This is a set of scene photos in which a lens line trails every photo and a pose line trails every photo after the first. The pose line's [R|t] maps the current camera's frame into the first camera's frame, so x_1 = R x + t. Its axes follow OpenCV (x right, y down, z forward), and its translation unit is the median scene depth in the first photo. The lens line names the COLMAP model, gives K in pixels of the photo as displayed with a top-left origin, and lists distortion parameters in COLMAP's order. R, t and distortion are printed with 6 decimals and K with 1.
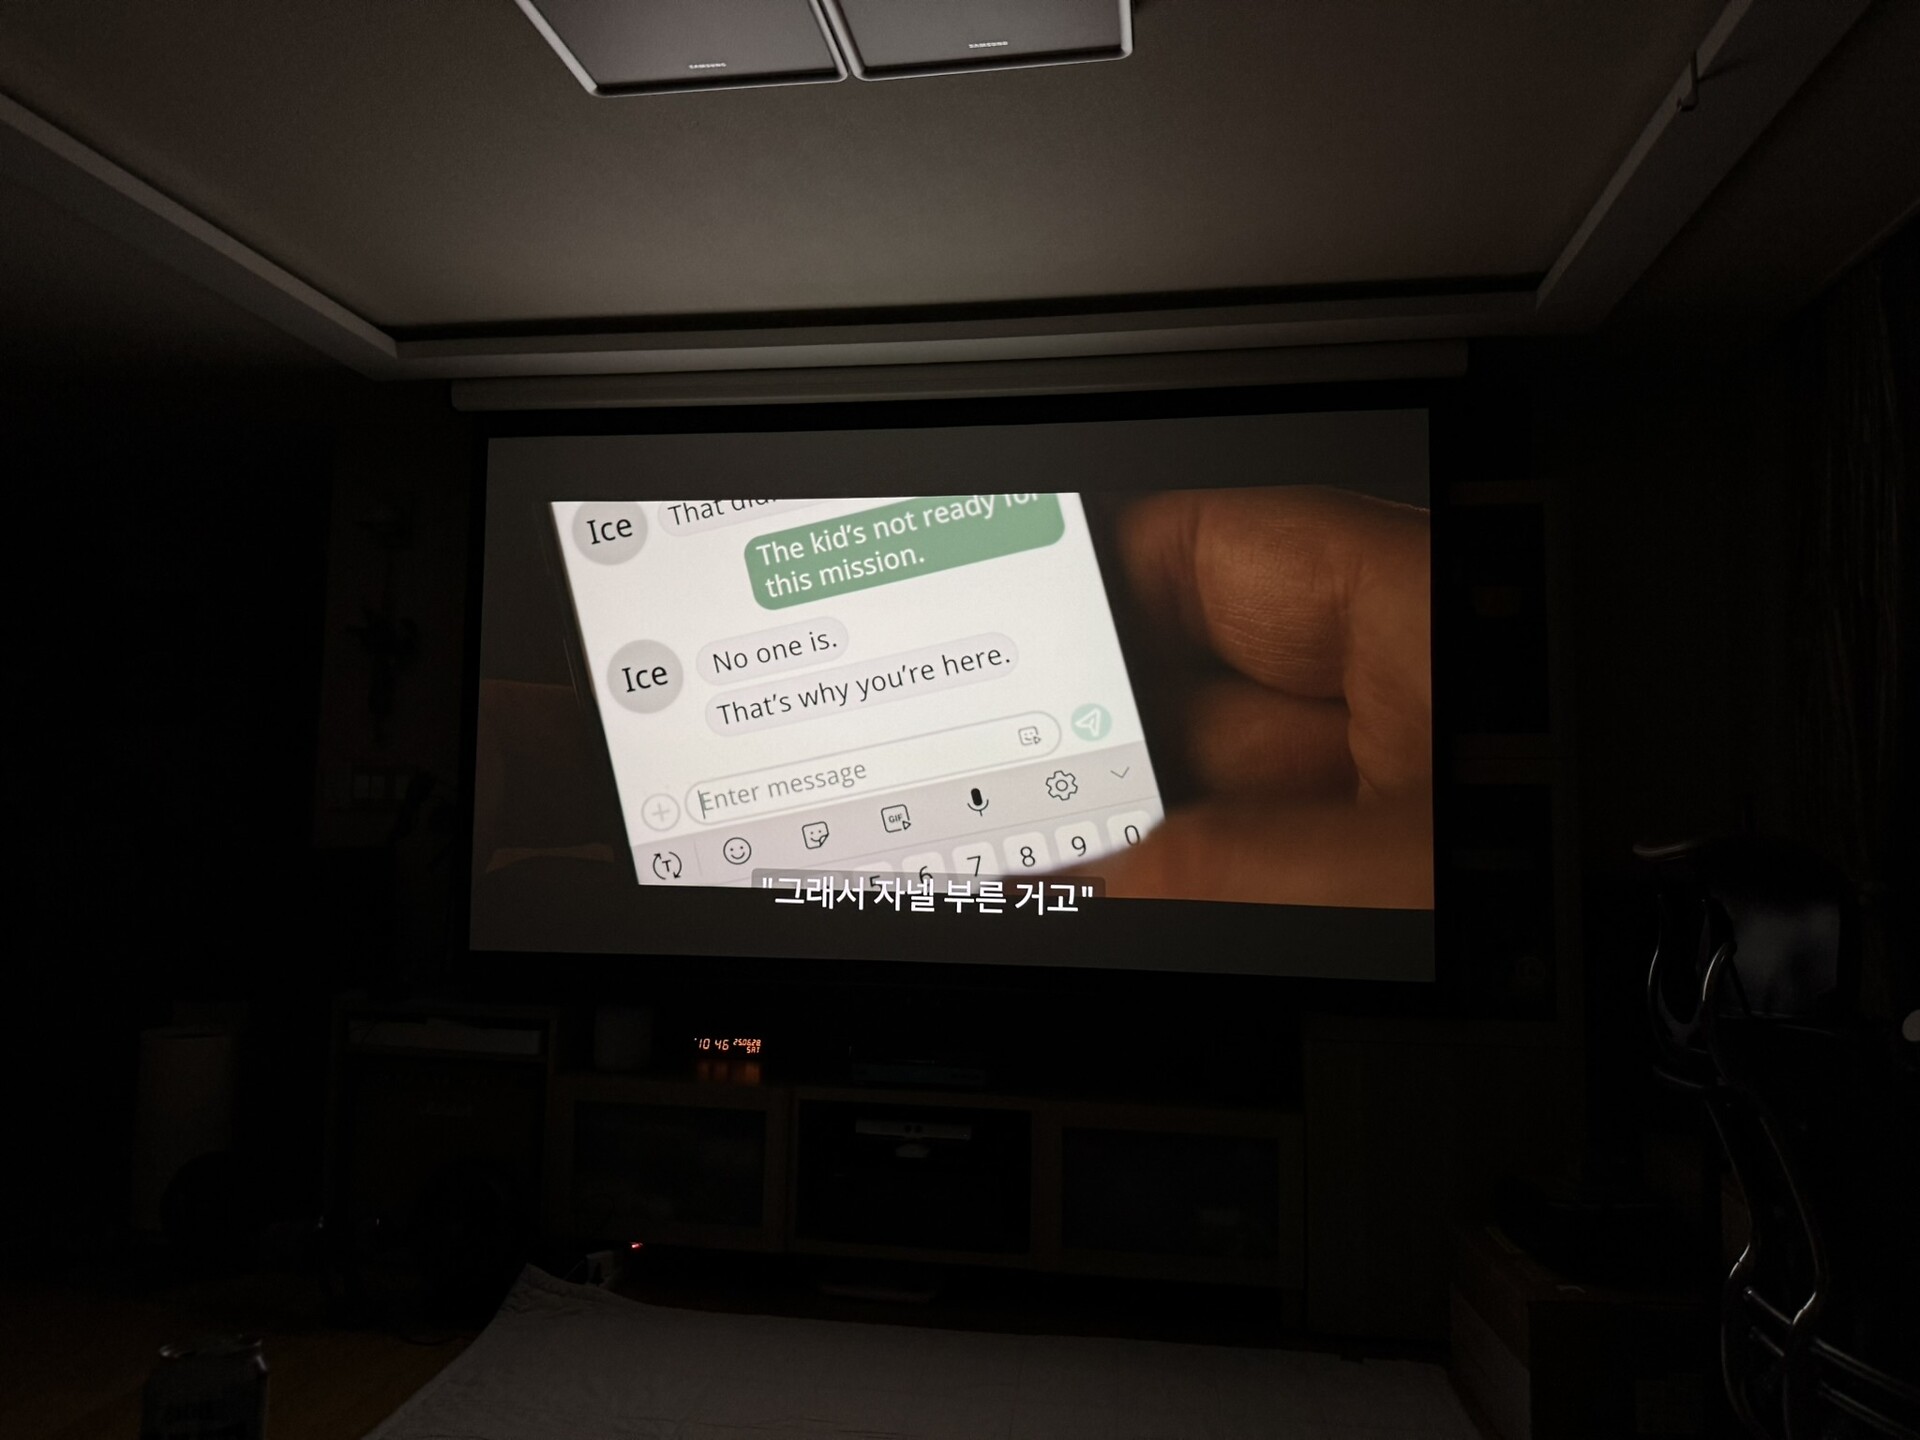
lens RADIAL K [[1347.4, 0, 963.4], [0, 1347.4, 716.8], [0, 0, 1]] dist [0.034931, -0.041739]
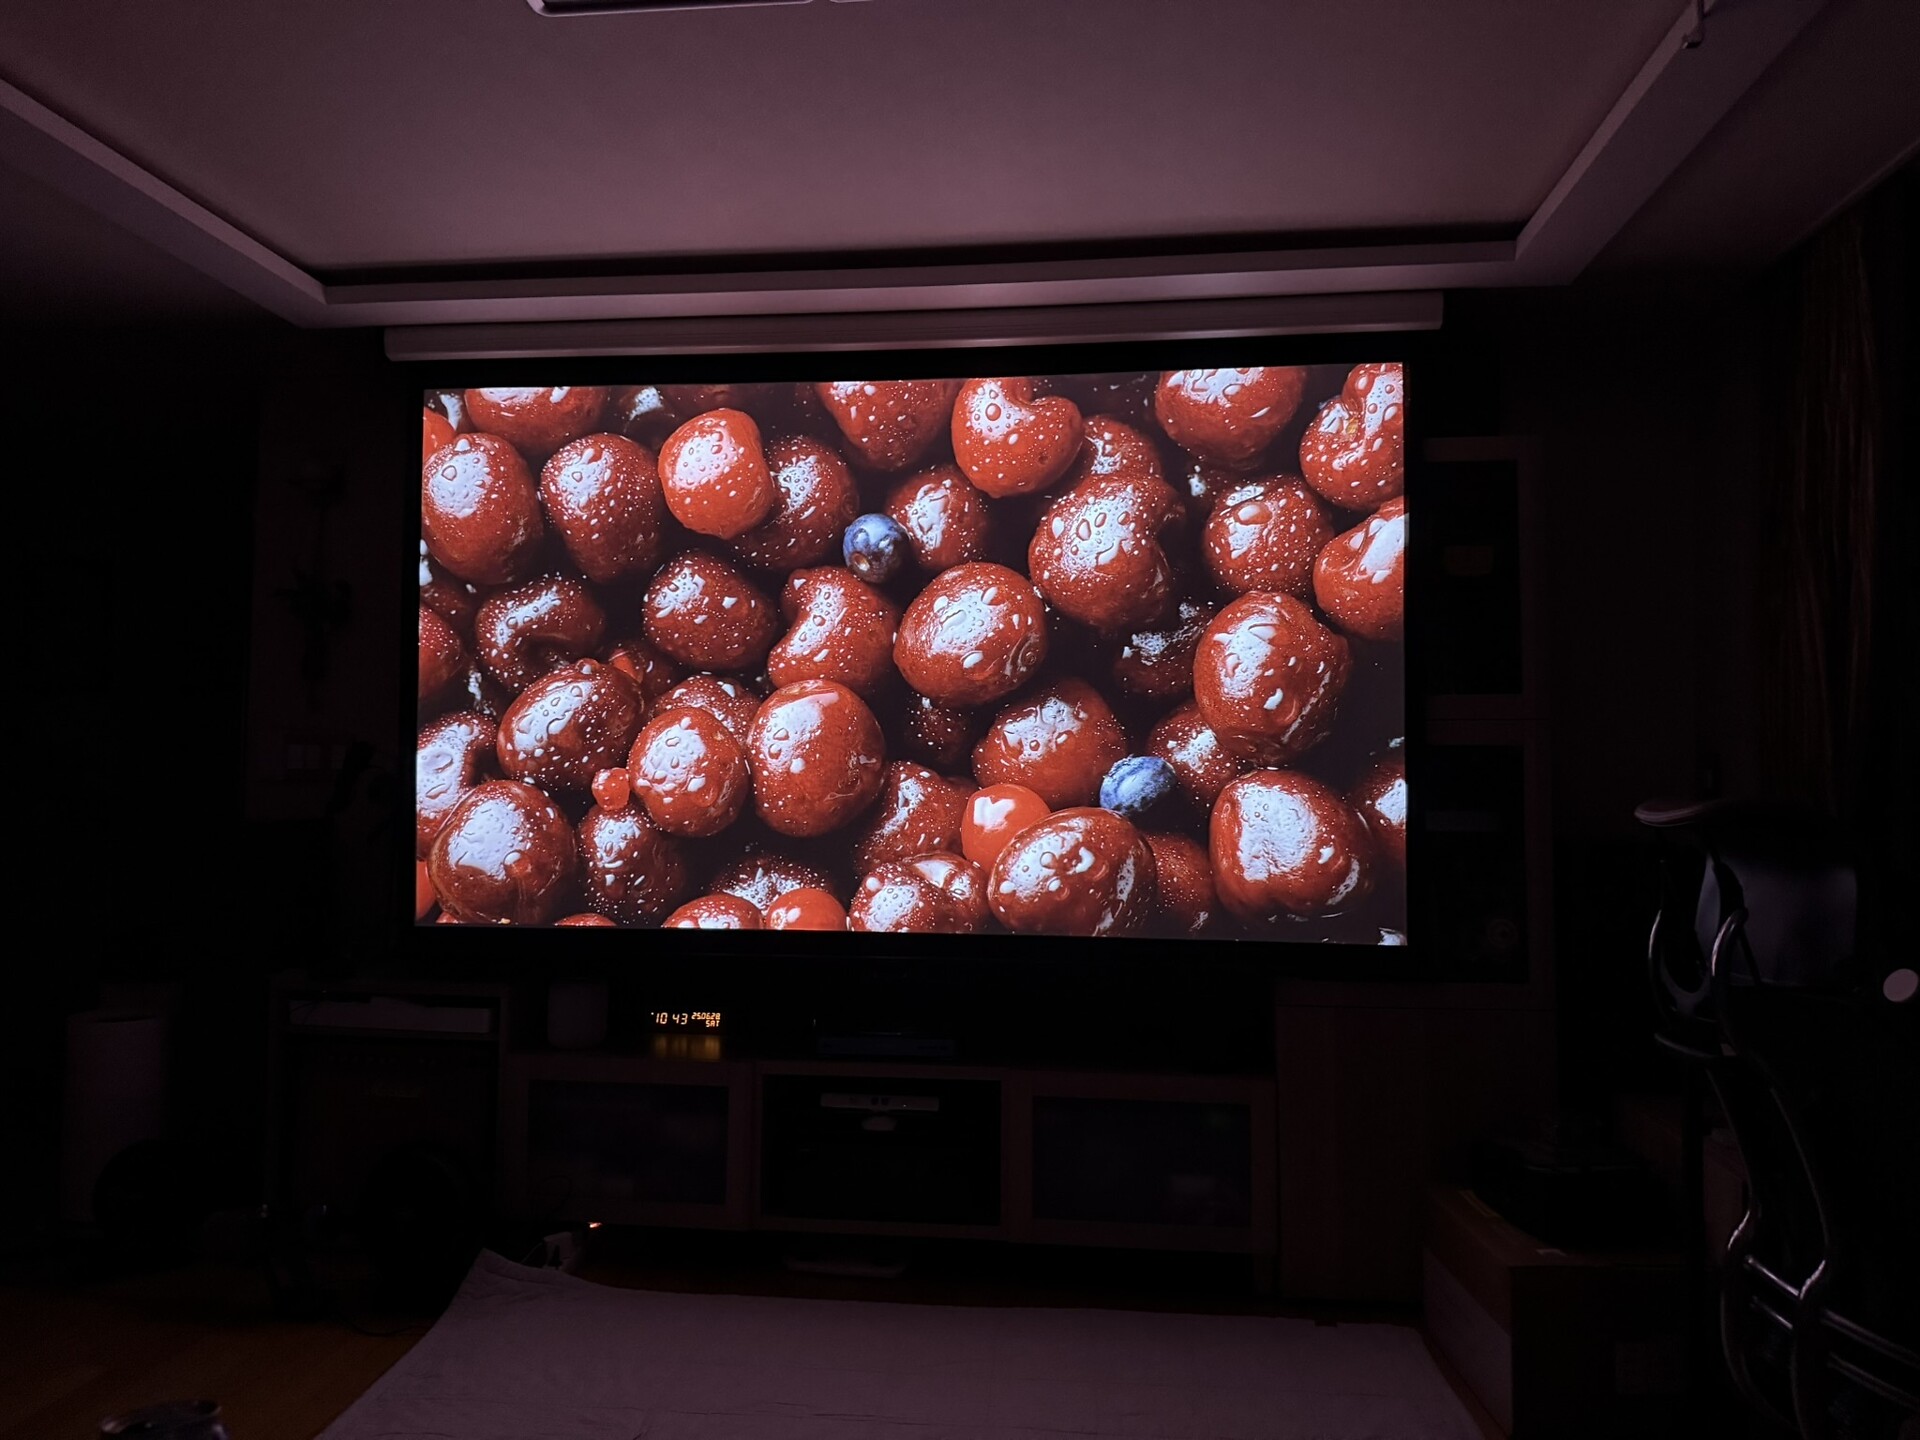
lens RADIAL K [[1342.6, 0, 960.0], [0, 1342.6, 720.0], [0, 0, 1]] dist [0.038665, -0.045069]
pose [[0.999036, -0.007553, 0.043250, -0.020480], [0.006195, 0.999487, 0.031430, -0.002026], [-0.043465, -0.031132, 0.998570, 0.033313]]
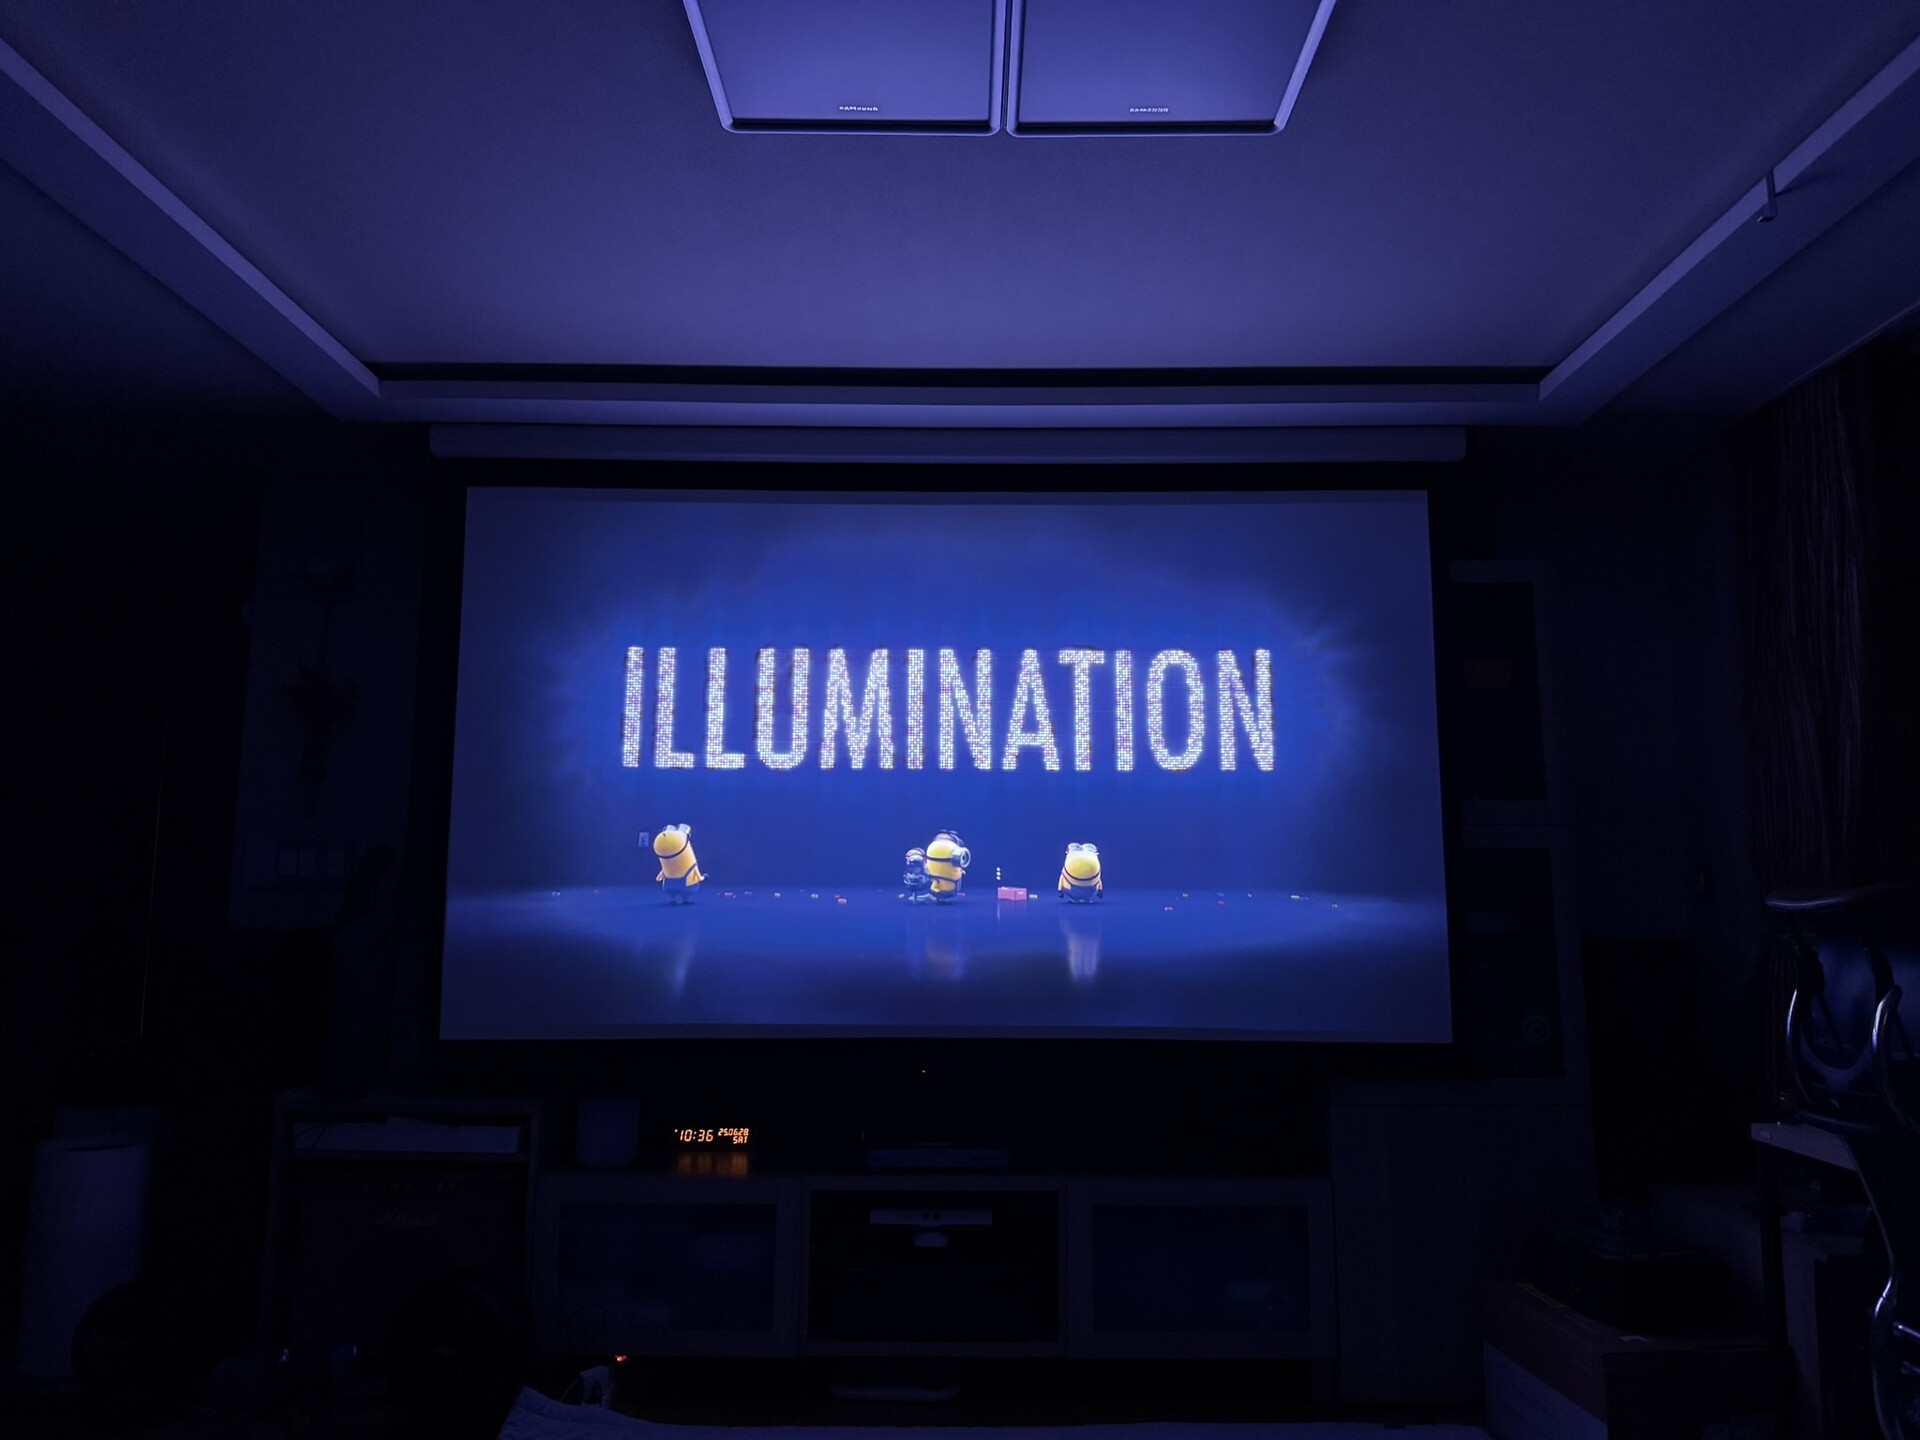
lens RADIAL K [[1352.6, 0, 960.0], [0, 1352.6, 720.0], [0, 0, 1]] dist [0.000857, -0.001357]
pose [[0.987391, 0.008784, 0.158057, -0.181852], [0.000127, 0.998415, -0.056275, 0.009062], [-0.158301, 0.055585, 0.985825, 0.036693]]
